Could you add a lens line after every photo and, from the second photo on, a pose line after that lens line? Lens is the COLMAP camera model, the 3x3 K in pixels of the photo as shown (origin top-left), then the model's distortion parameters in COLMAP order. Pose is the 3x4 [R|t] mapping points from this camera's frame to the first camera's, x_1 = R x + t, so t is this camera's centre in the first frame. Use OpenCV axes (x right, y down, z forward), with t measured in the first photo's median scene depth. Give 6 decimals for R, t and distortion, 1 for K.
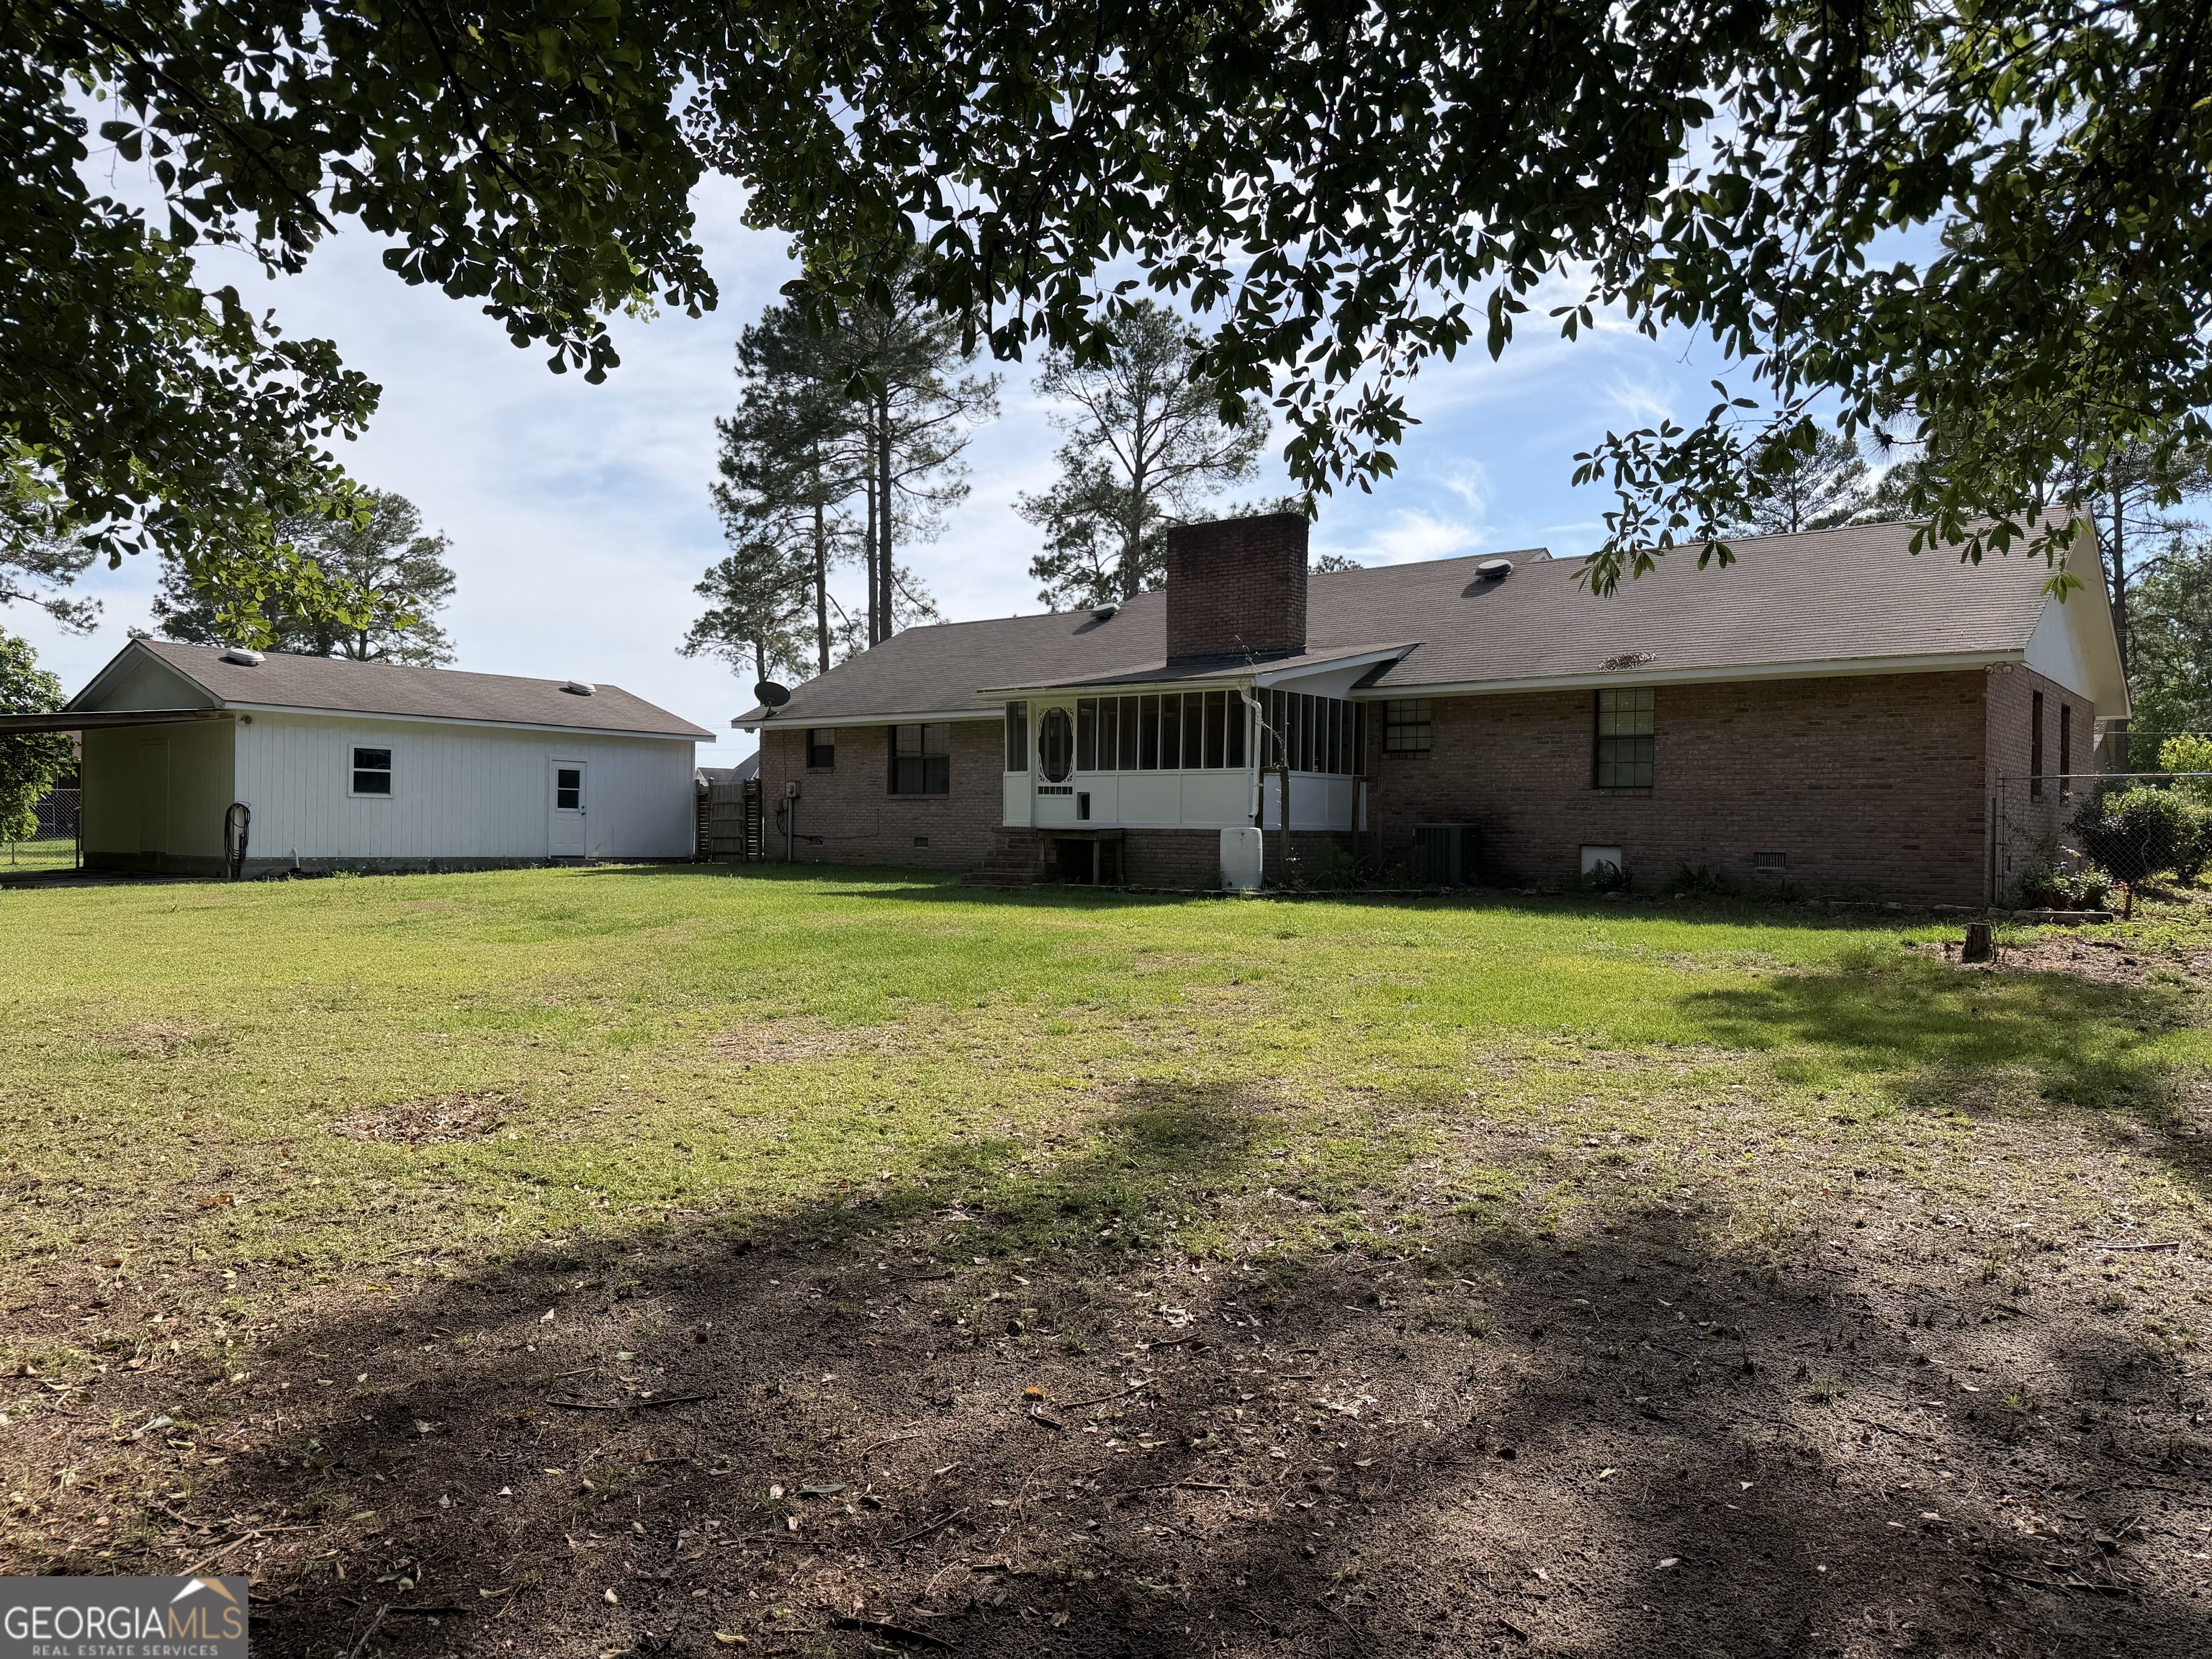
lens RADIAL K [[1558.5, 0, 1106.3], [0, 1558.5, 846.5], [0, 0, 1]] dist [0.028433, -0.040387]
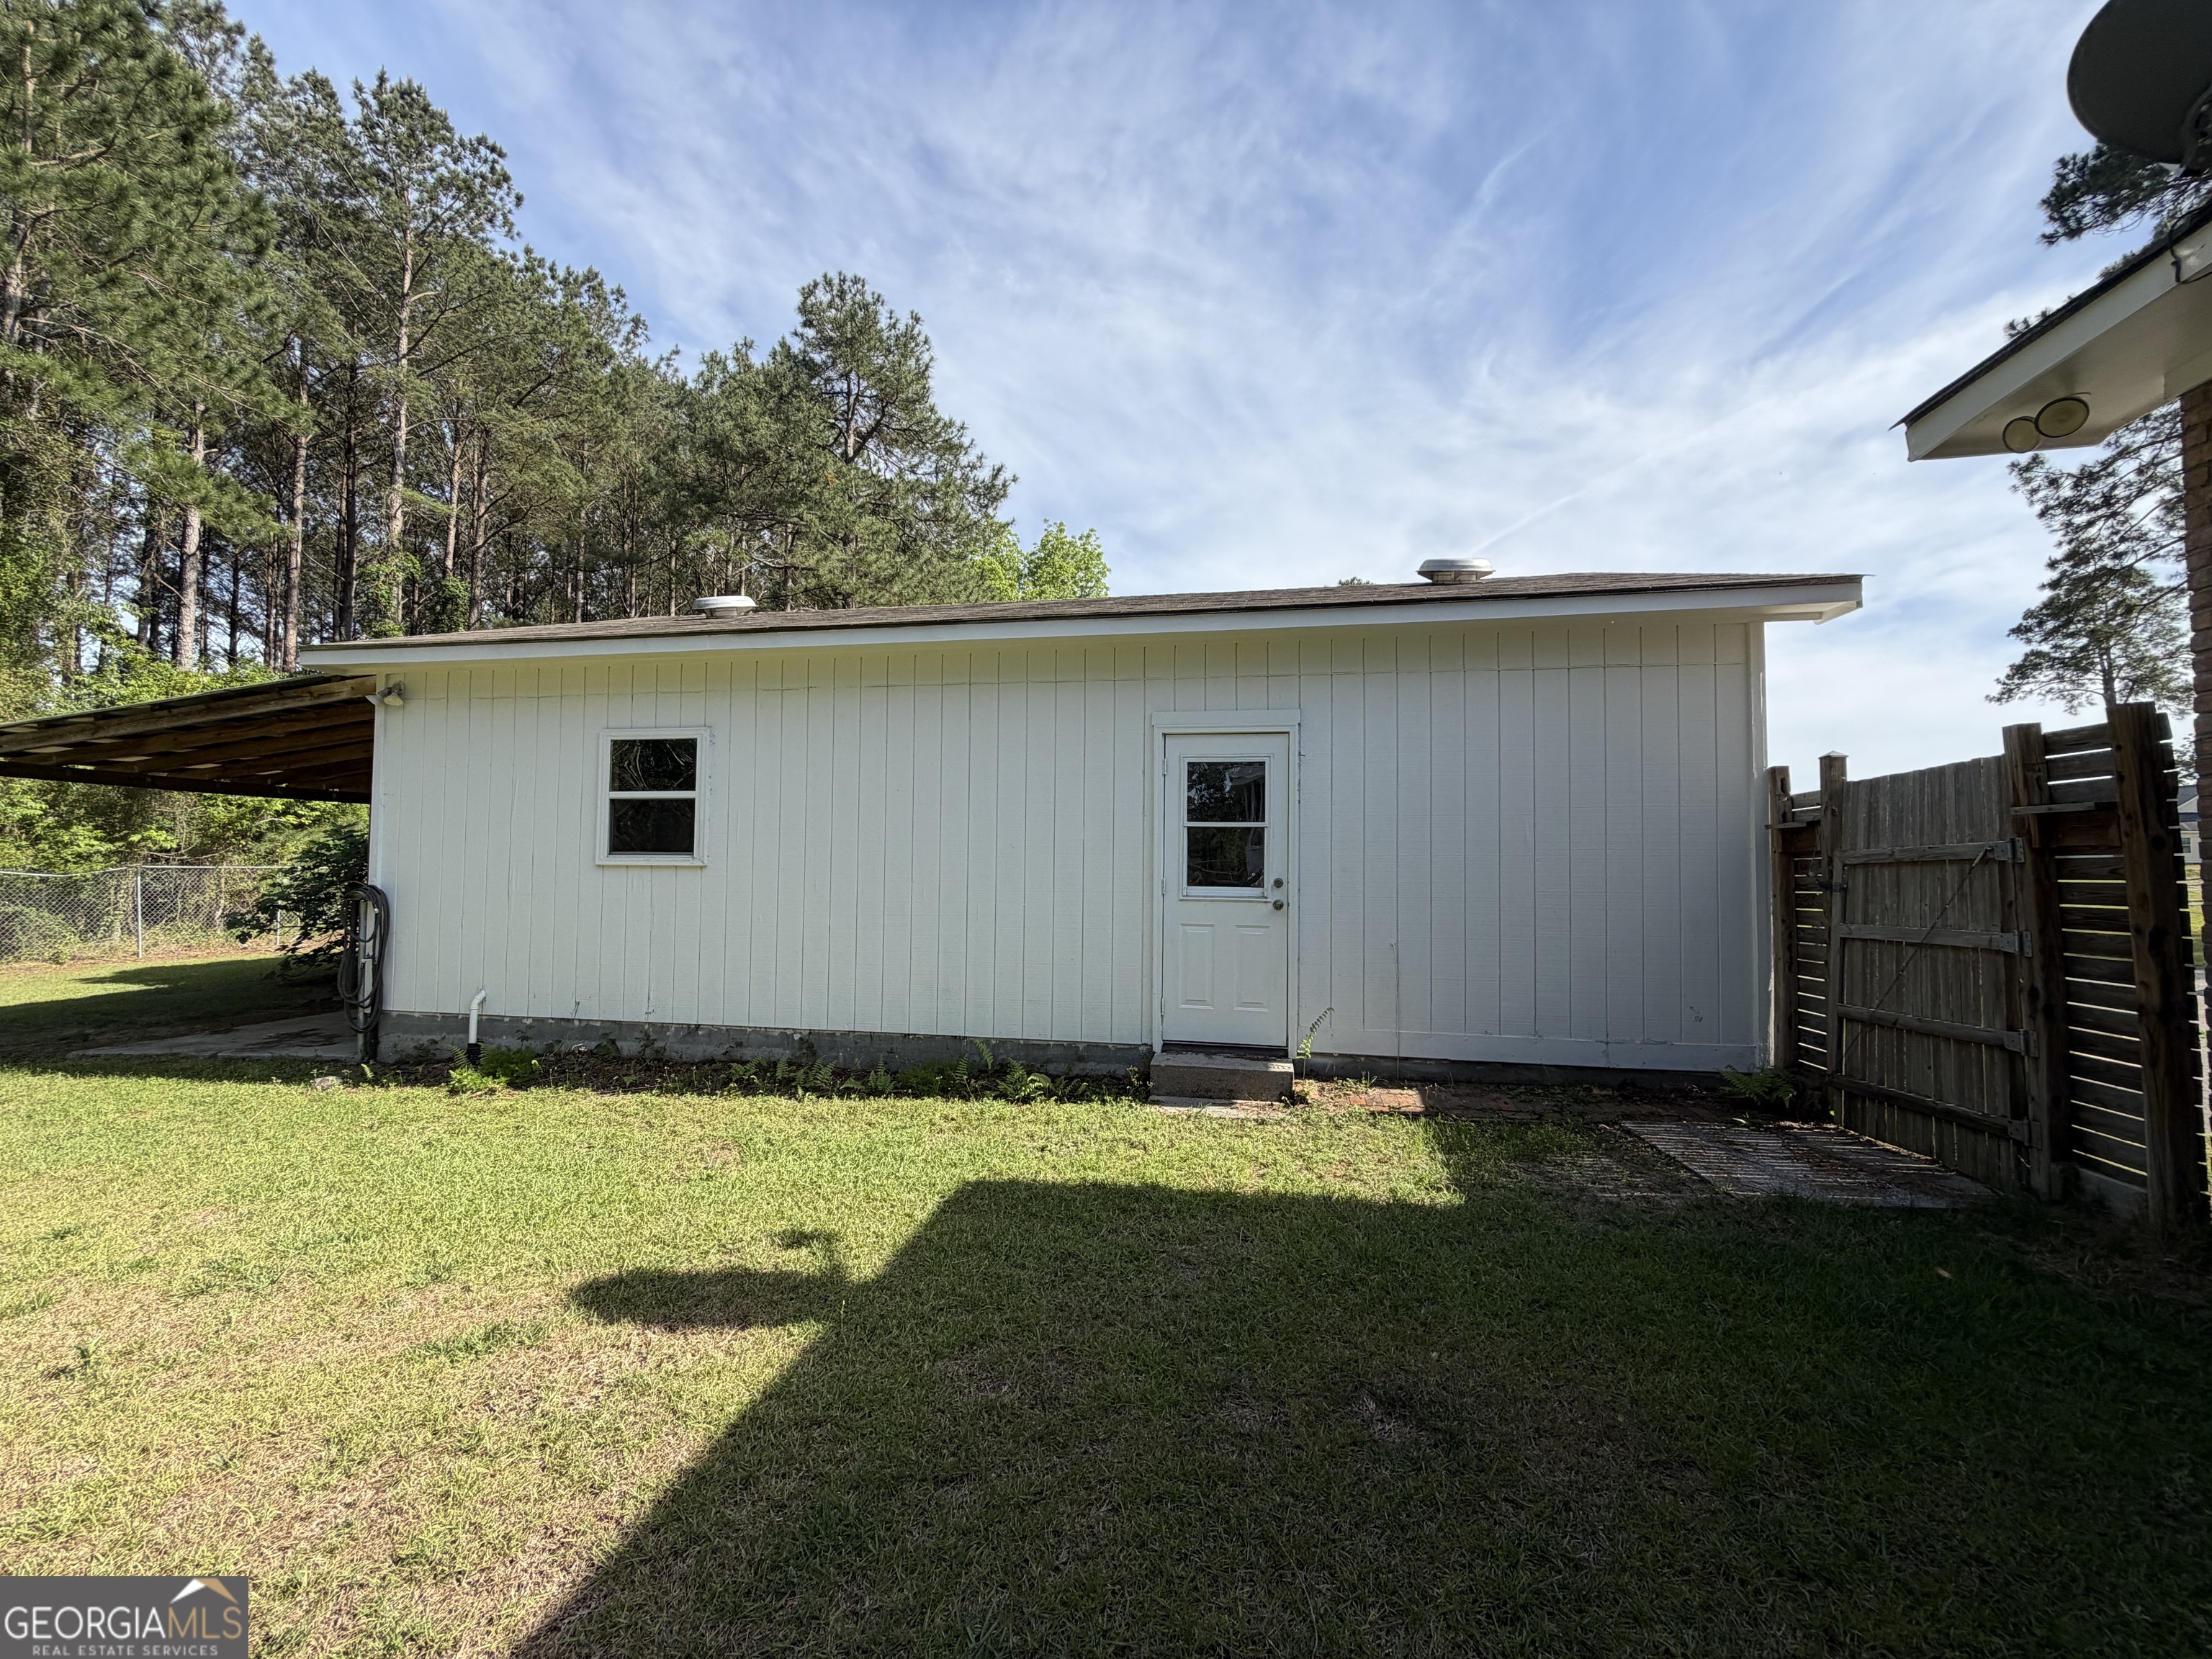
lens RADIAL K [[881.1, 0, 1103.0], [0, 881.1, 829.5], [0, 0, 1]] dist [0.000783, 0.000357]
pose [[0.478930, -0.037066, -0.877070, -0.099758], [-0.010046, 0.998811, -0.047697, -0.013580], [0.877796, 0.031655, 0.477989, 0.442206]]
